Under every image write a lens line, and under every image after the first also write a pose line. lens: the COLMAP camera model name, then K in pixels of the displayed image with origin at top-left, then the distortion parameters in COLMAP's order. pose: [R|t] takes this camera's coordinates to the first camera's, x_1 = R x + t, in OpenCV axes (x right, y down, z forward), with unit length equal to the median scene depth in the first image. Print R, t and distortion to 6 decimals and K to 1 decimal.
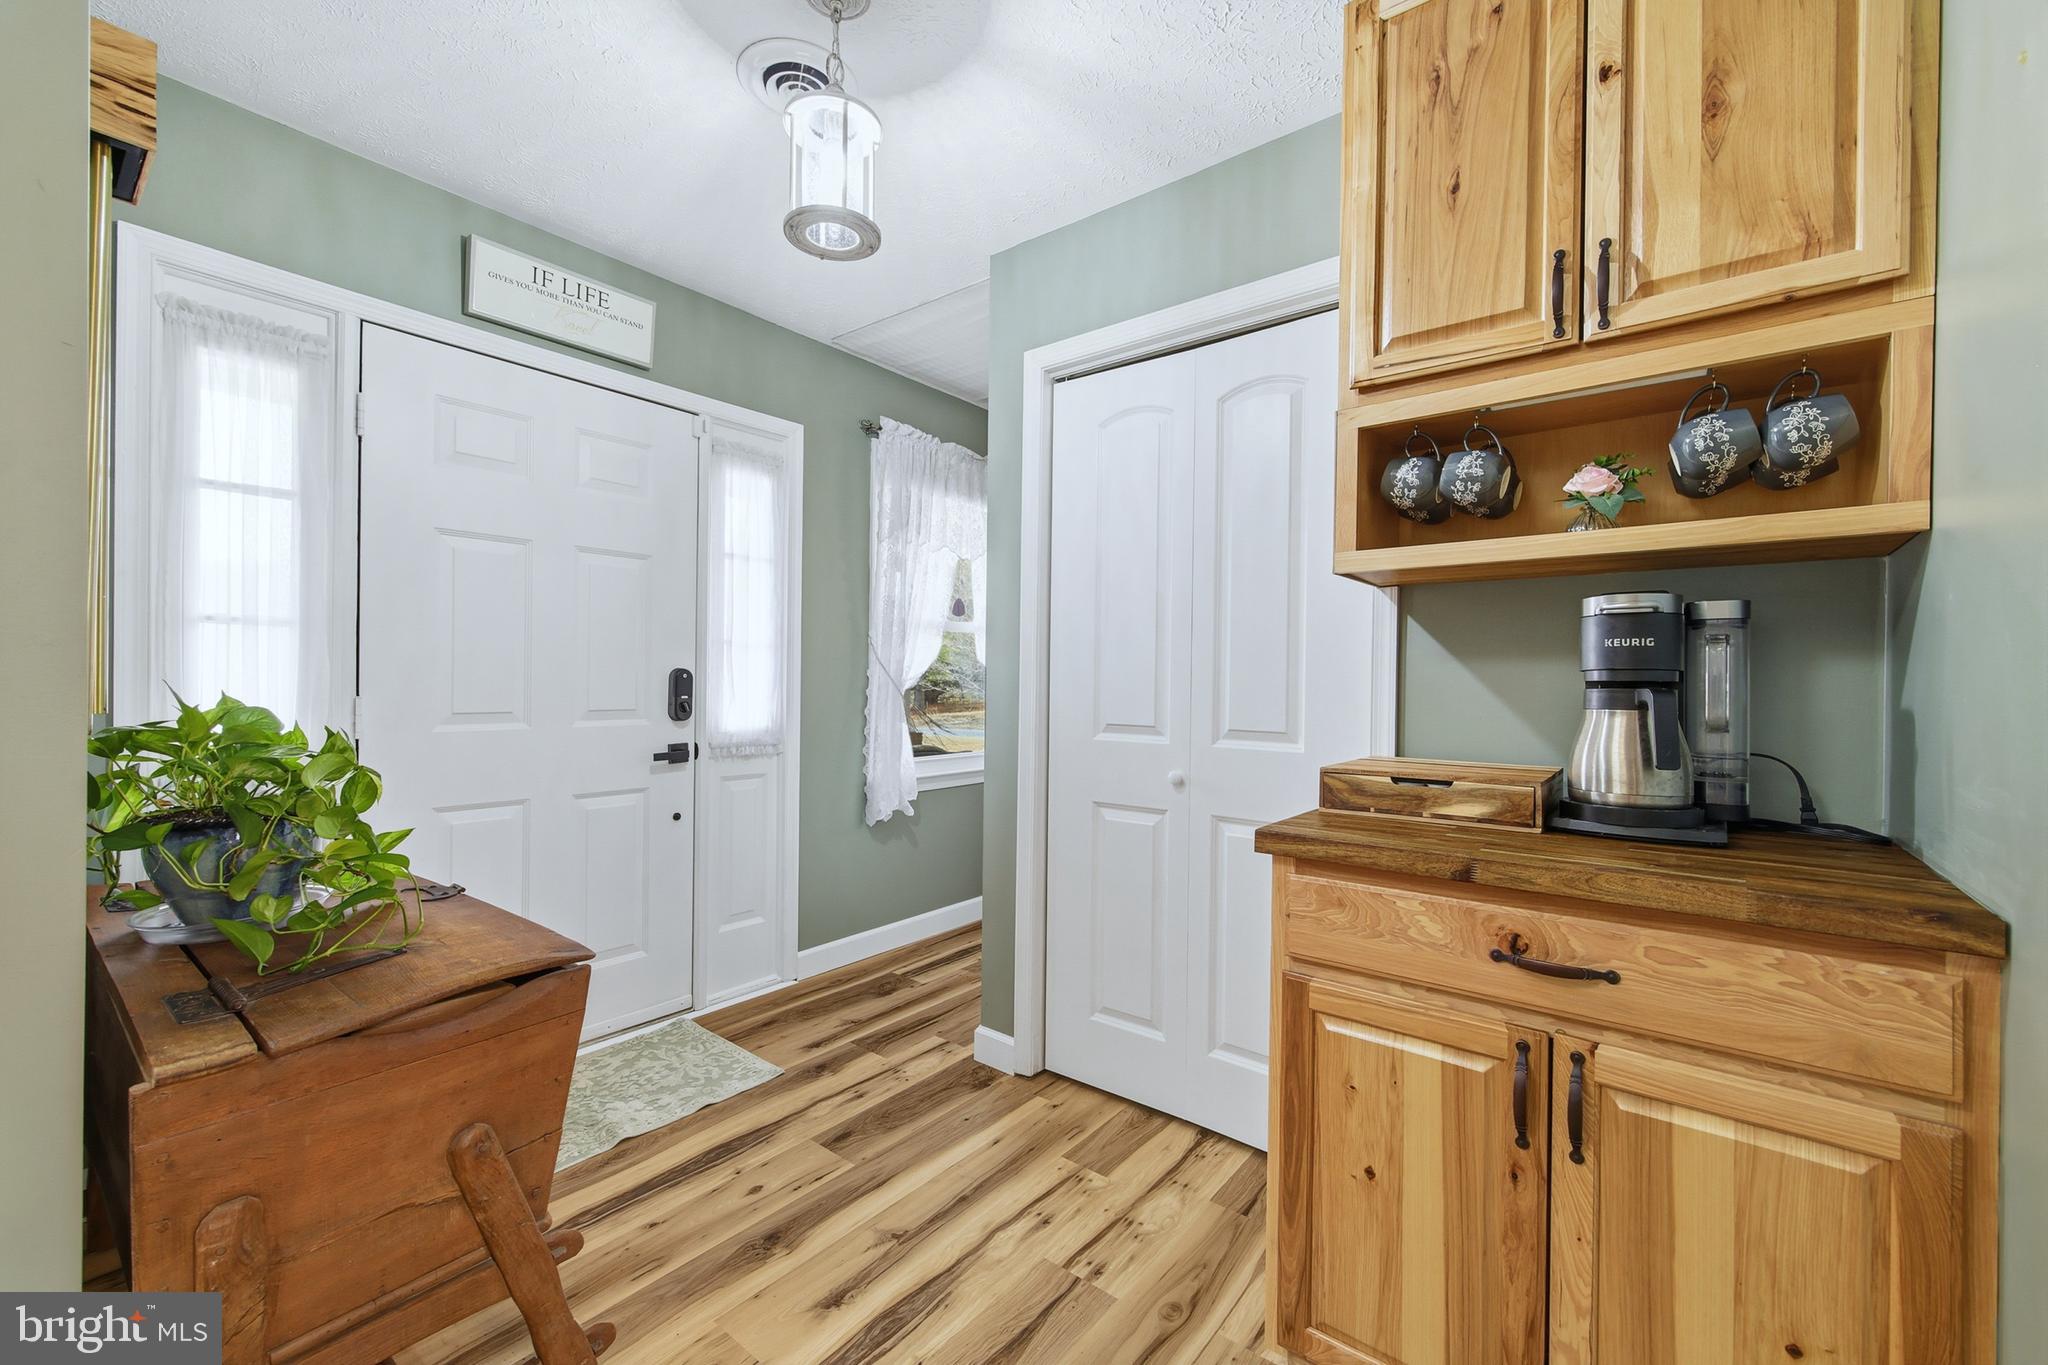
lens RADIAL K [[827.6, 0, 1022.0], [0, 827.6, 678.1], [0, 0, 1]] dist [0.002130, -0.000009]
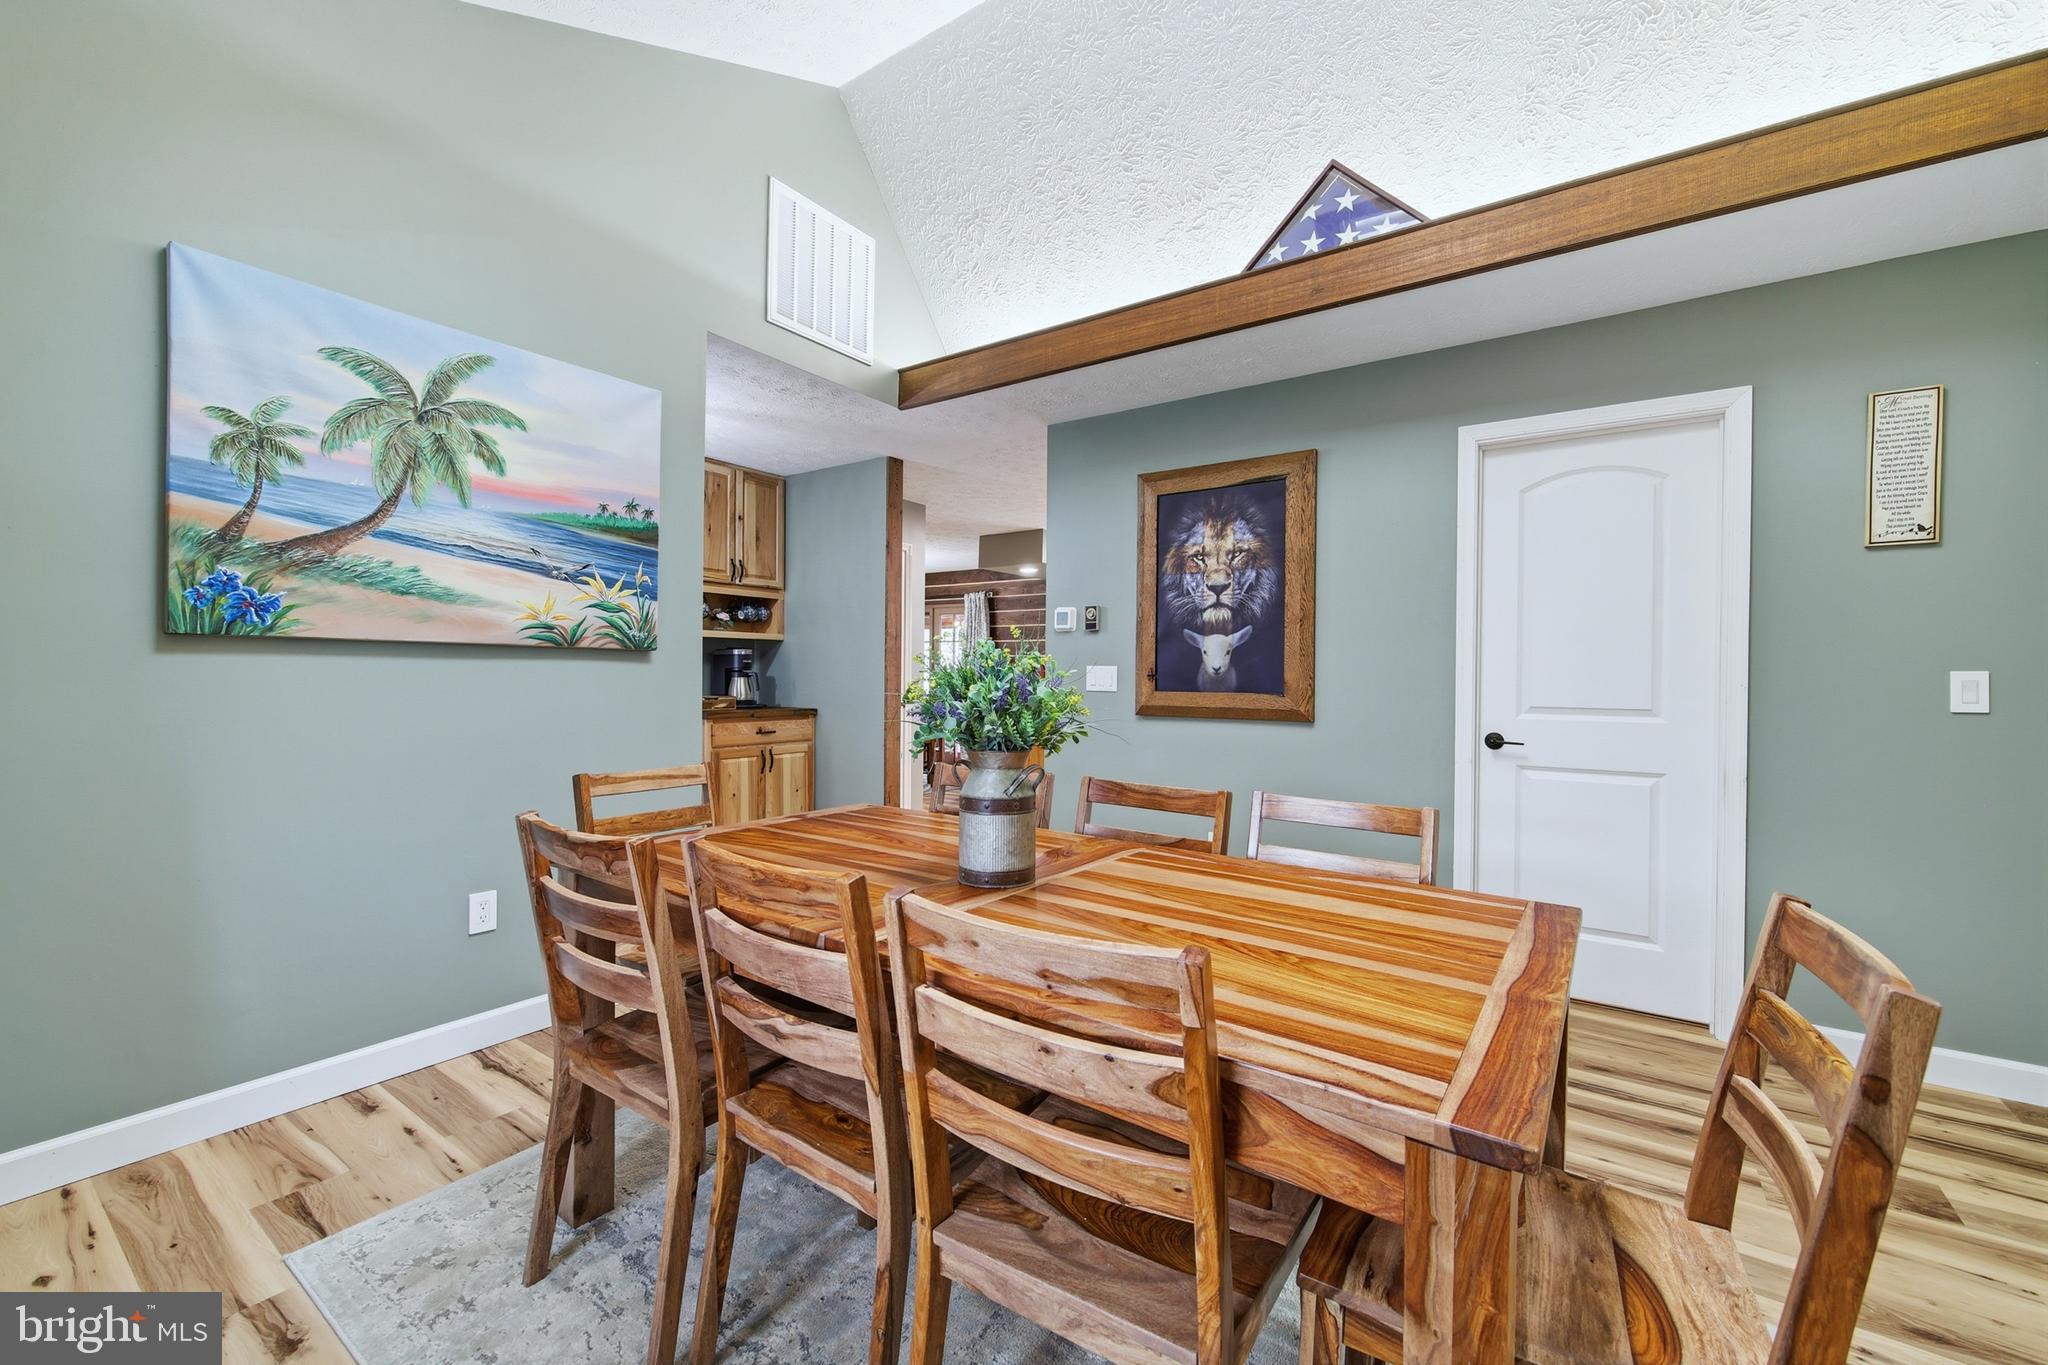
lens RADIAL K [[827.6, 0, 1026.5], [0, 827.6, 677.7], [0, 0, 1]] dist [0.002130, -0.000009]
pose [[-0.051525, -0.017491, 0.998519, -3.693940], [-0.017658, 0.999706, 0.016601, -0.058893], [-0.998516, -0.016776, -0.051819, -0.199332]]
